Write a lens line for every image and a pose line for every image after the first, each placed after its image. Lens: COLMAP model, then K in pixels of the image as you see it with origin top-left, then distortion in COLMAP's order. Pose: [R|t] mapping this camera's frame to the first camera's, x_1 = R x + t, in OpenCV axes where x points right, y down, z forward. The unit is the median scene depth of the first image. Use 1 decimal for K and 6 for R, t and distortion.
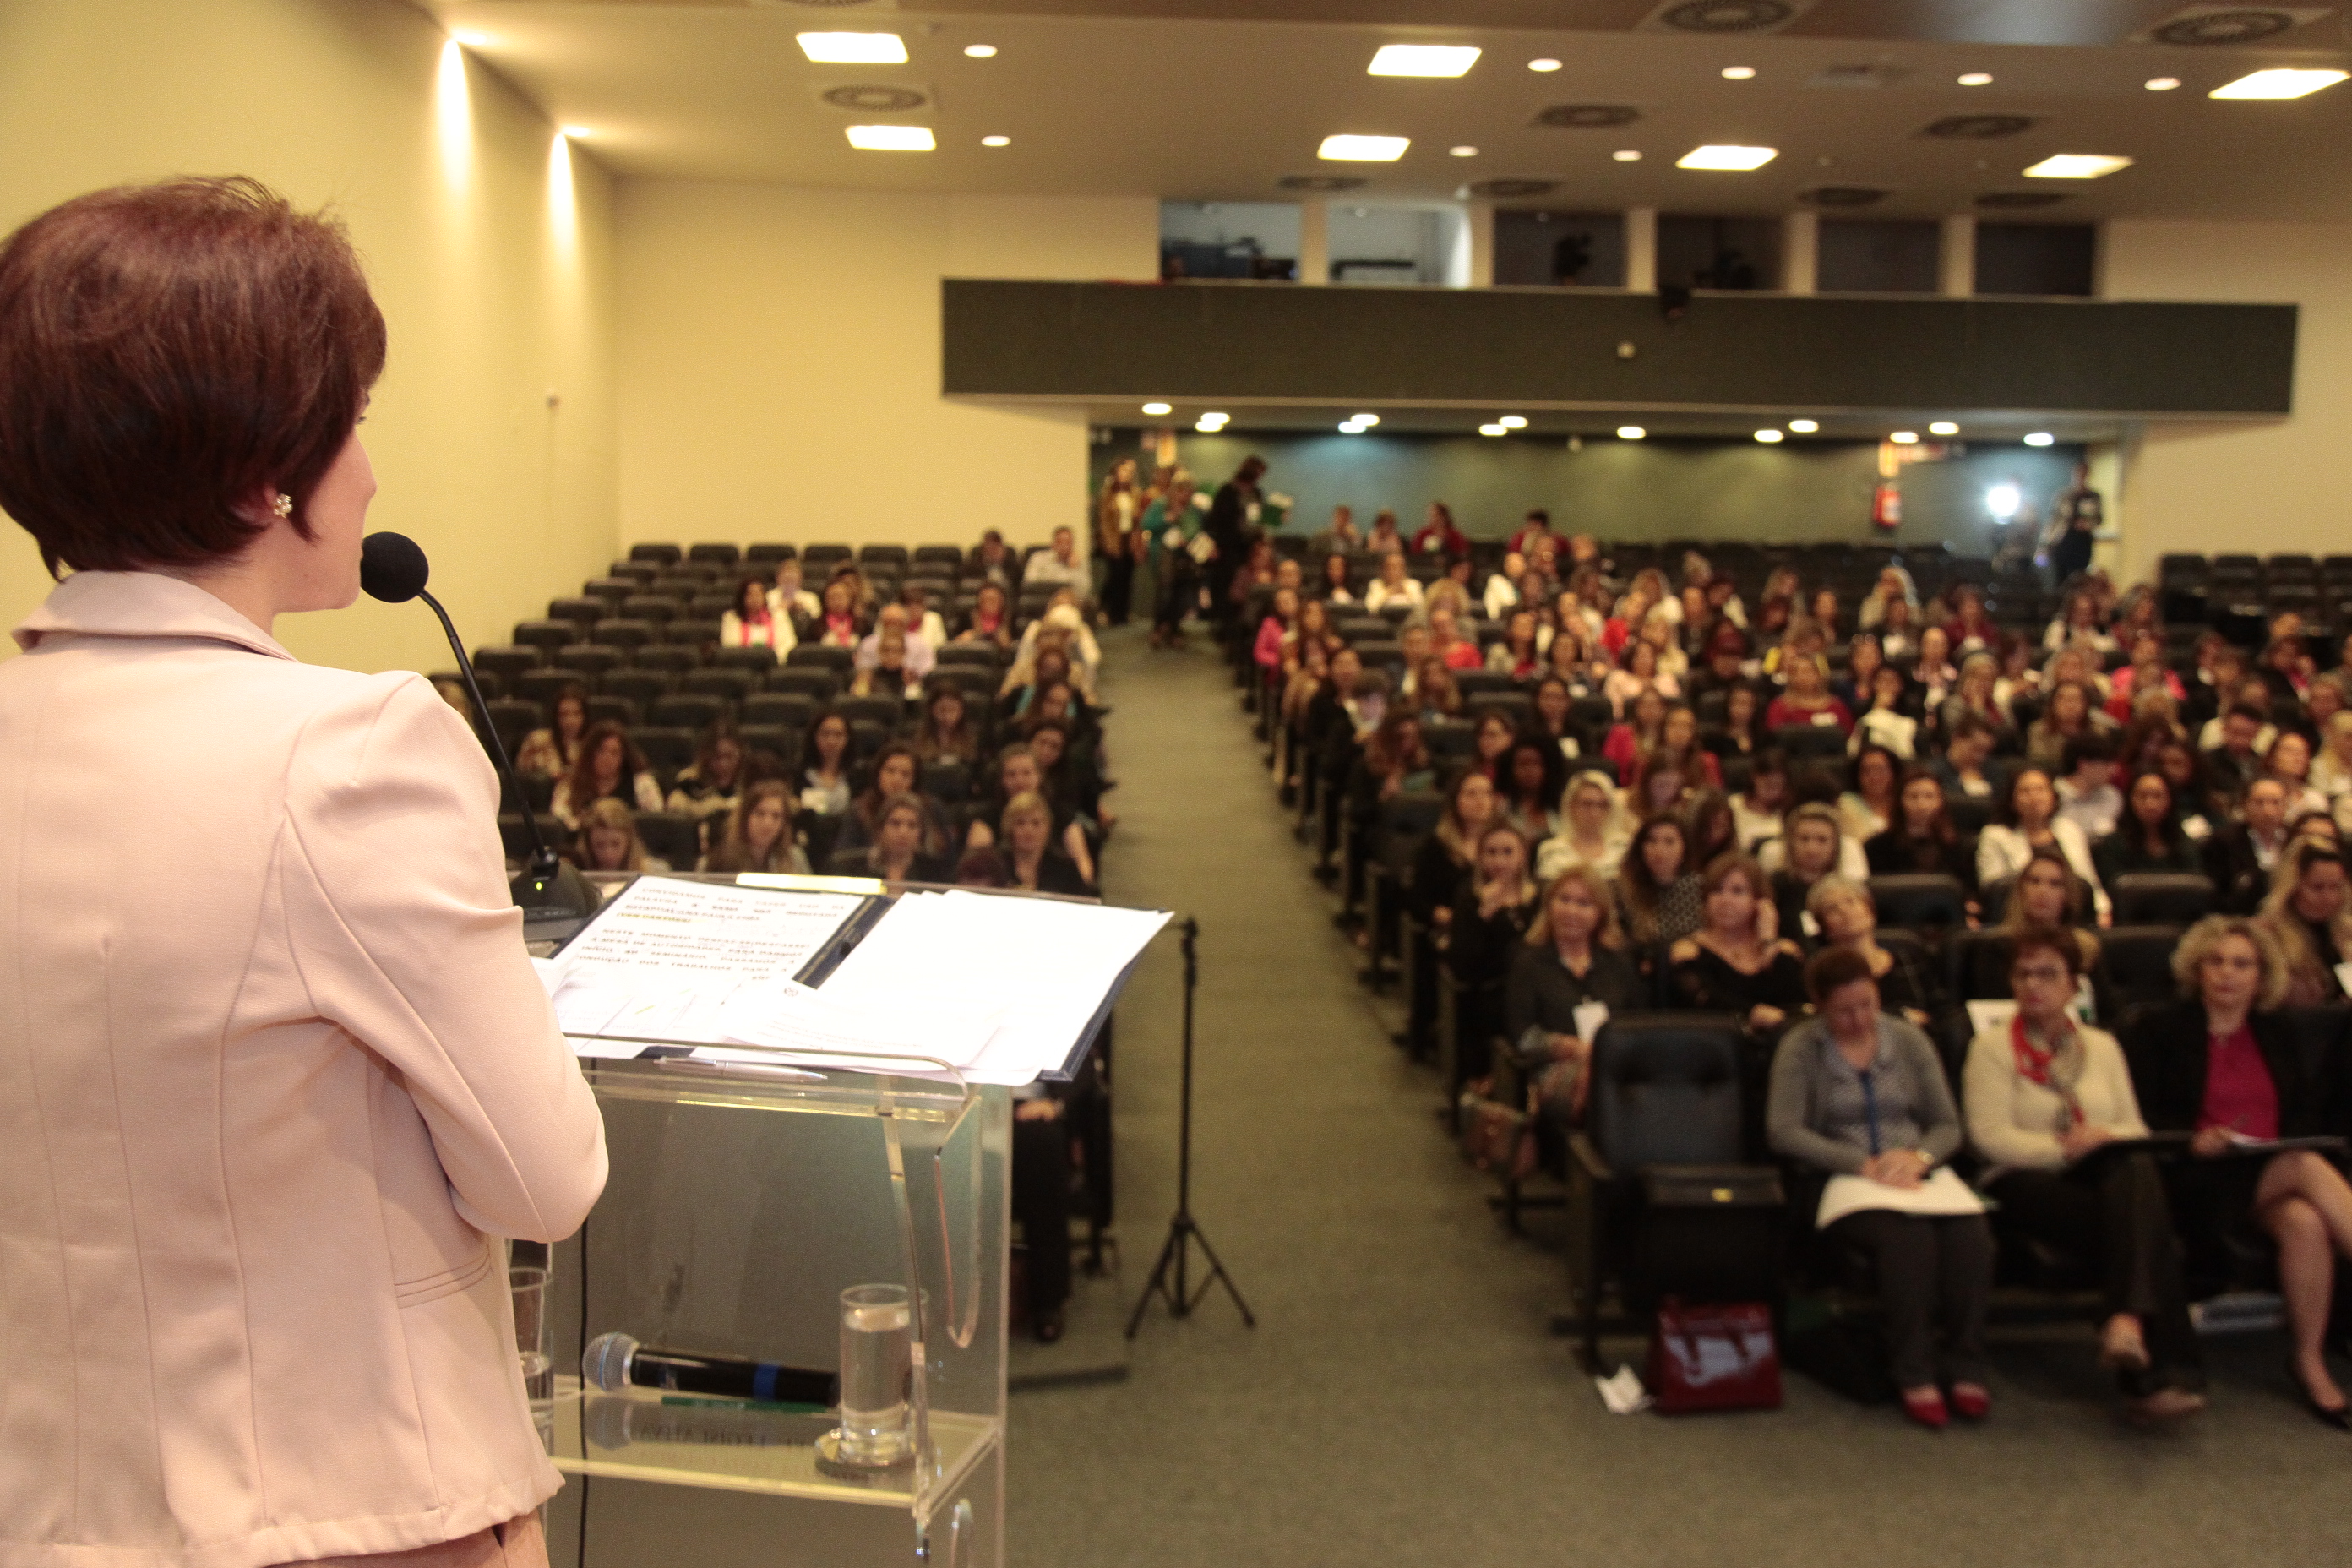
lens RADIAL K [[2049.4, 0, 1176.0], [0, 2049.4, 784.0], [0, 0, 1]] dist [-0.010088, -0.006096]
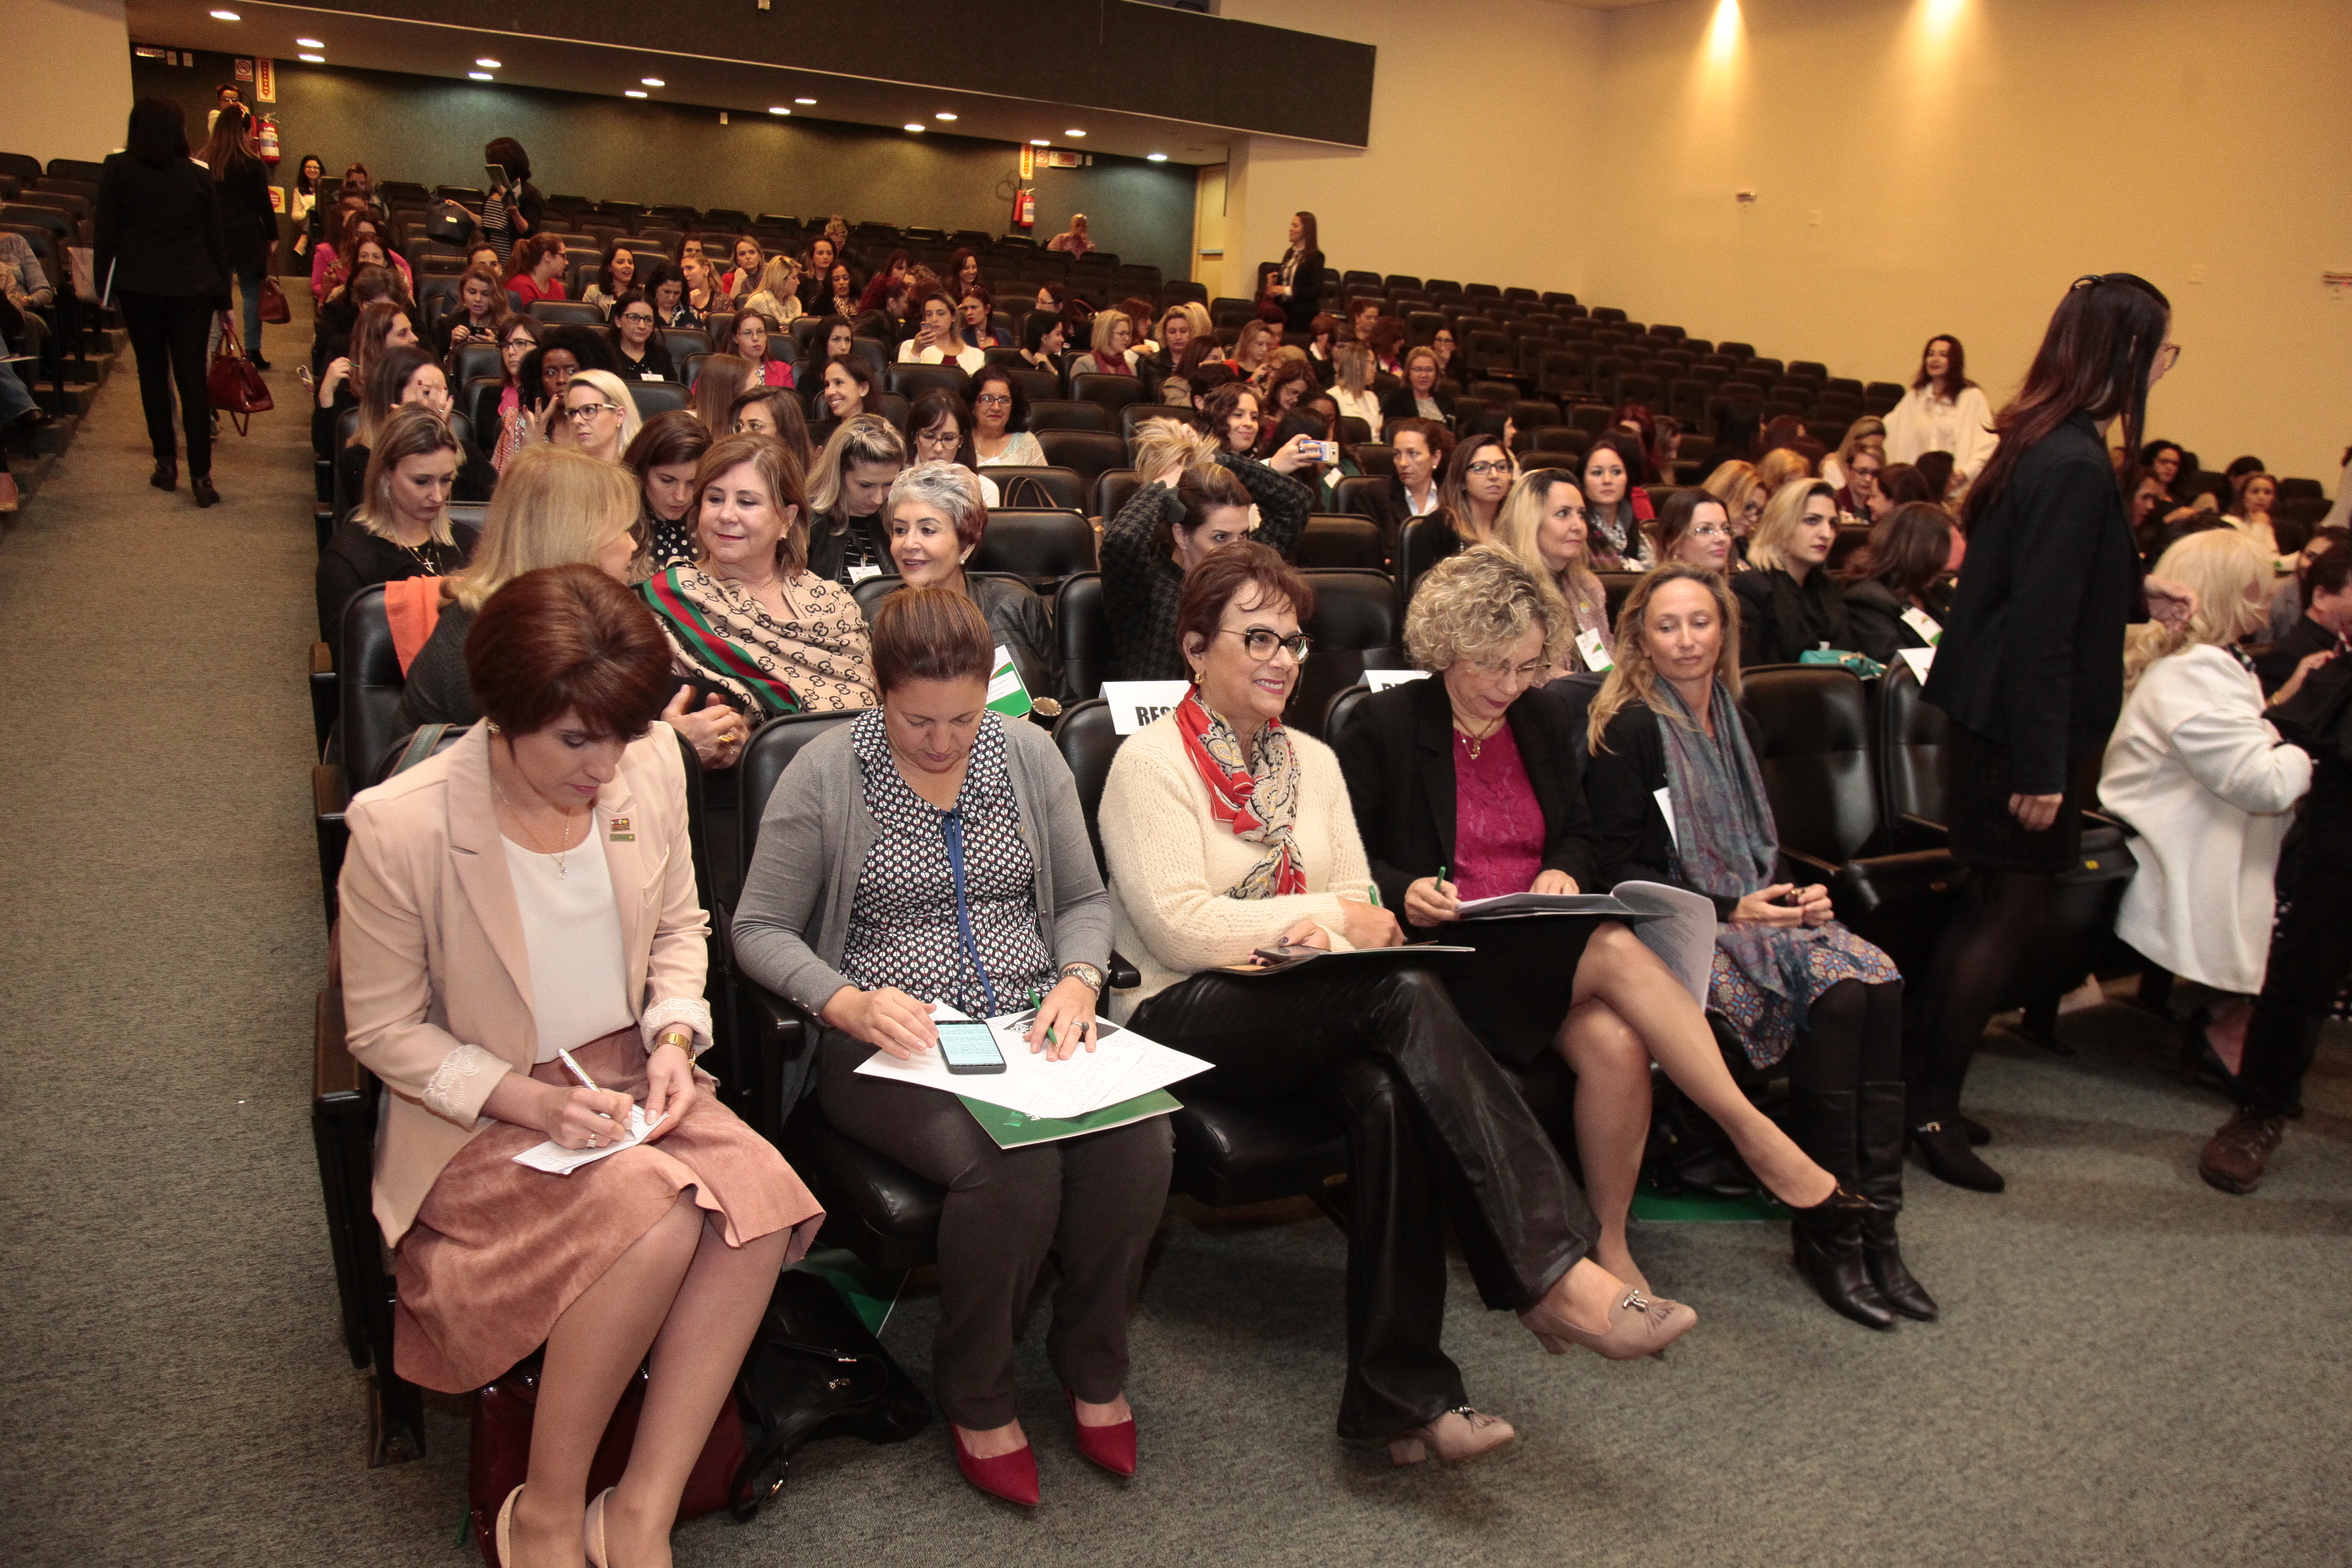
lens RADIAL K [[1608.4, 0, 1169.5], [0, 1608.4, 795.5], [0, 0, 1]] dist [-0.120668, 0.070315]
pose [[0.912717, -0.055083, 0.404863, 0.075644], [-0.019527, 0.983859, 0.177878, 0.018750], [-0.408126, -0.170258, 0.896909, 0.204492]]
